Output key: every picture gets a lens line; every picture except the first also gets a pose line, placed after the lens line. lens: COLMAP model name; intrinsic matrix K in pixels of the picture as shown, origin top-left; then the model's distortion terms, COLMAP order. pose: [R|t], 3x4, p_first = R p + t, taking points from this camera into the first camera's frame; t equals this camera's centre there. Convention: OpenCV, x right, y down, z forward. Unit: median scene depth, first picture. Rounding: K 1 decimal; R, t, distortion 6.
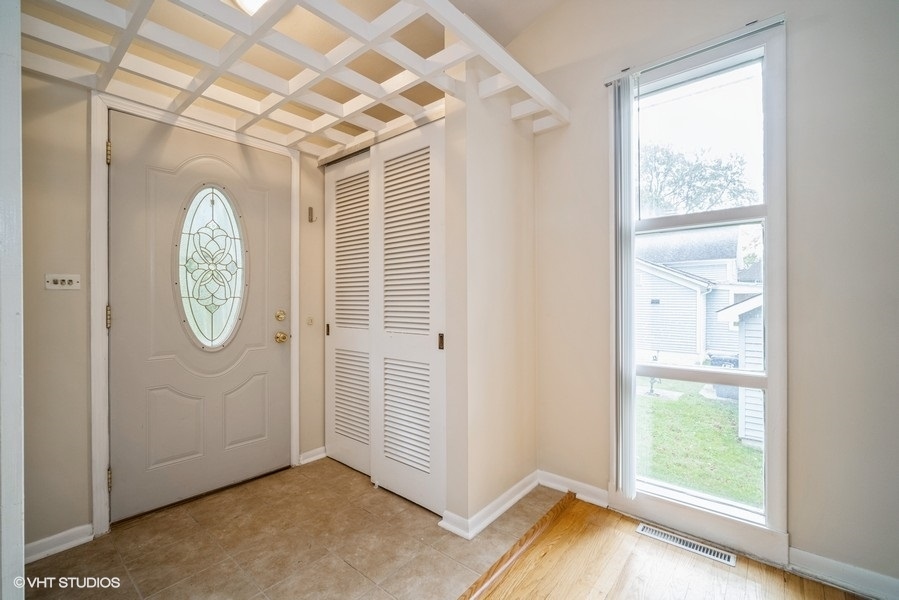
lens RADIAL K [[391.1, 0, 452.3], [0, 391.1, 297.7], [0, 0, 1]] dist [-0.011541, 0.004294]
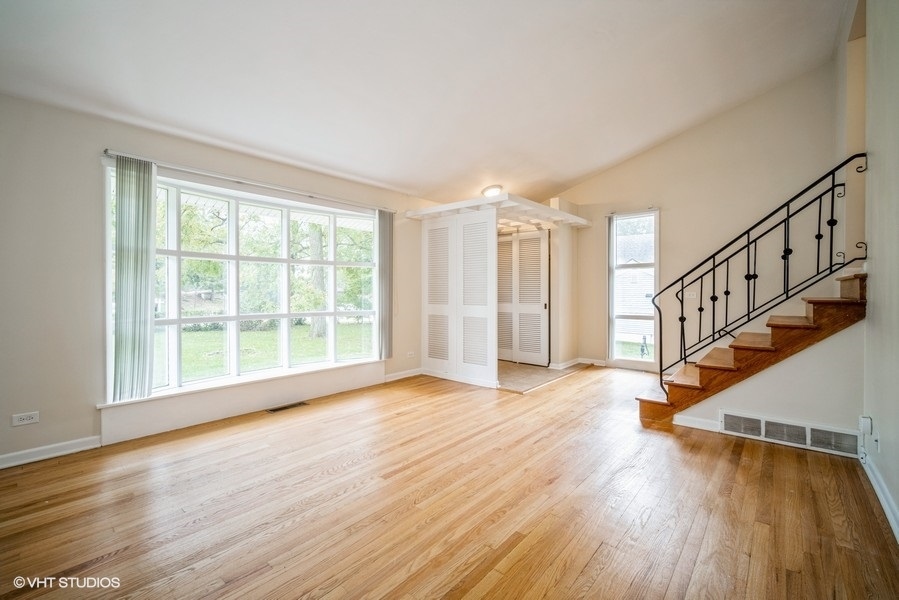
lens RADIAL K [[391.1, 0, 444.8], [0, 391.1, 295.5], [0, 0, 1]] dist [-0.011541, 0.004294]
pose [[0.999943, 0.000914, -0.010618, -0.771829], [-0.000837, 0.999973, 0.007278, 0.011911], [0.010624, -0.007269, 0.999917, -1.924587]]
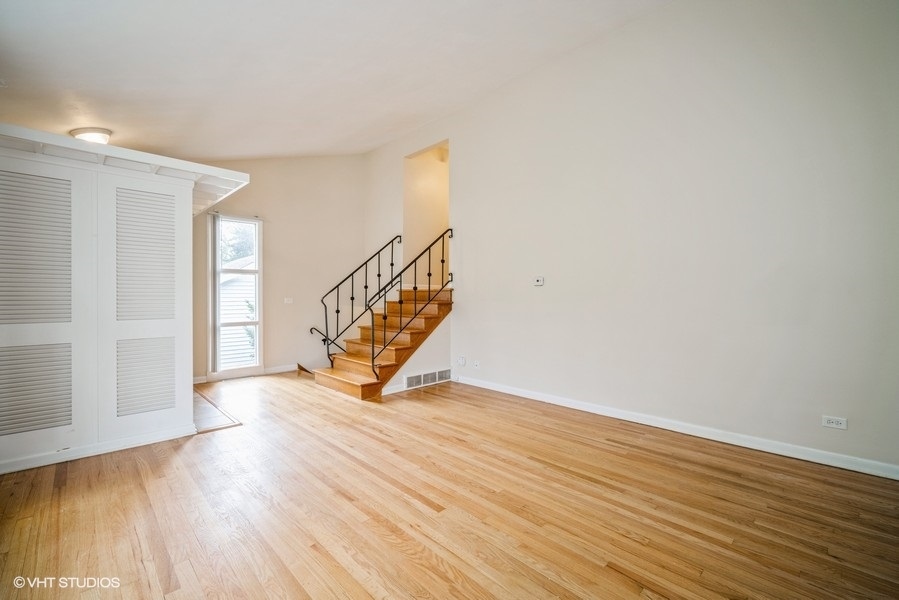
lens RADIAL K [[391.1, 0, 451.0], [0, 391.1, 299.0], [0, 0, 1]] dist [-0.011541, 0.004294]
pose [[0.090952, -0.004340, 0.995846, -2.049267], [0.005573, 0.999977, 0.003849, 0.008471], [-0.995840, 0.005199, 0.090974, -0.826521]]
